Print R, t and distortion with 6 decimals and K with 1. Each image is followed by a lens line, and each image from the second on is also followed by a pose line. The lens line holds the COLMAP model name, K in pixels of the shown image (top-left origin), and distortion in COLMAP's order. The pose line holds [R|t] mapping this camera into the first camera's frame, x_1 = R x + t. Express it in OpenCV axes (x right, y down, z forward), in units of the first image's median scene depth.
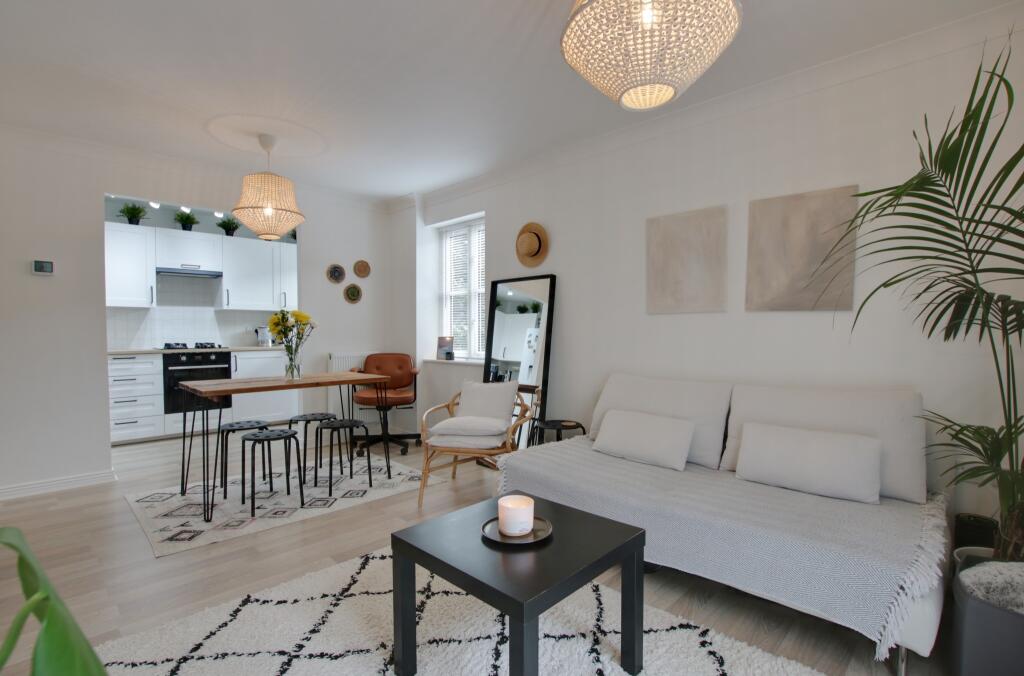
lens RADIAL K [[499.5, 0, 512.0], [0, 499.5, 338.0], [0, 0, 1]] dist [-0.001296, 0.000167]
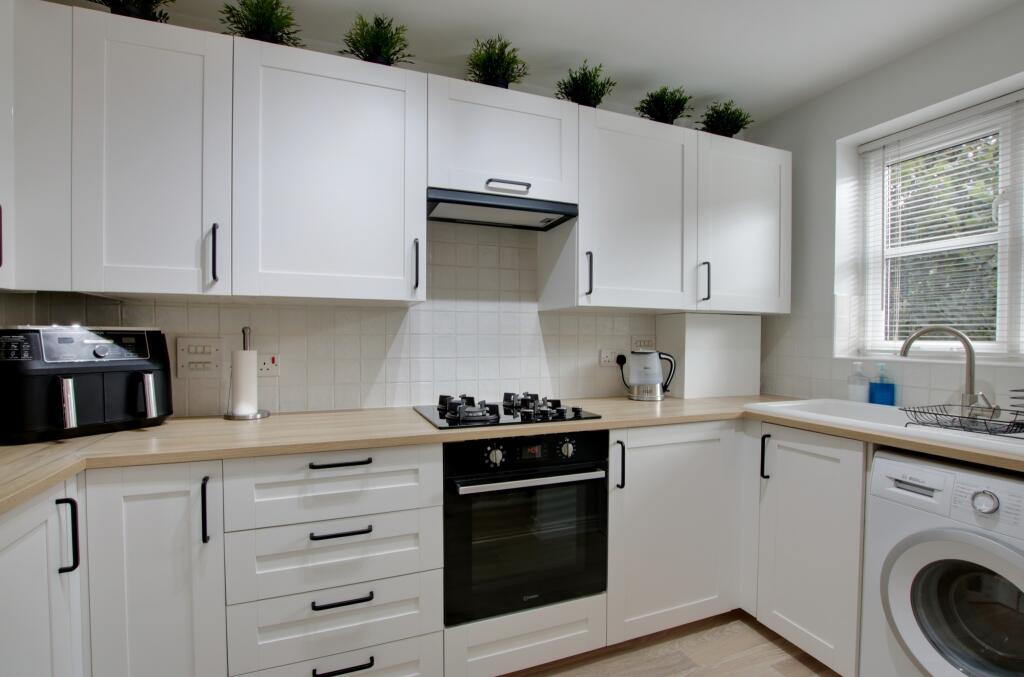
lens RADIAL K [[499.5, 0, 512.0], [0, 499.5, 338.5], [0, 0, 1]] dist [-0.001296, 0.000167]
pose [[0.921304, 0.004550, -0.388817, -0.519577], [-0.011413, 0.999817, -0.015344, -0.030389], [0.388676, 0.018574, 0.921187, 0.699430]]
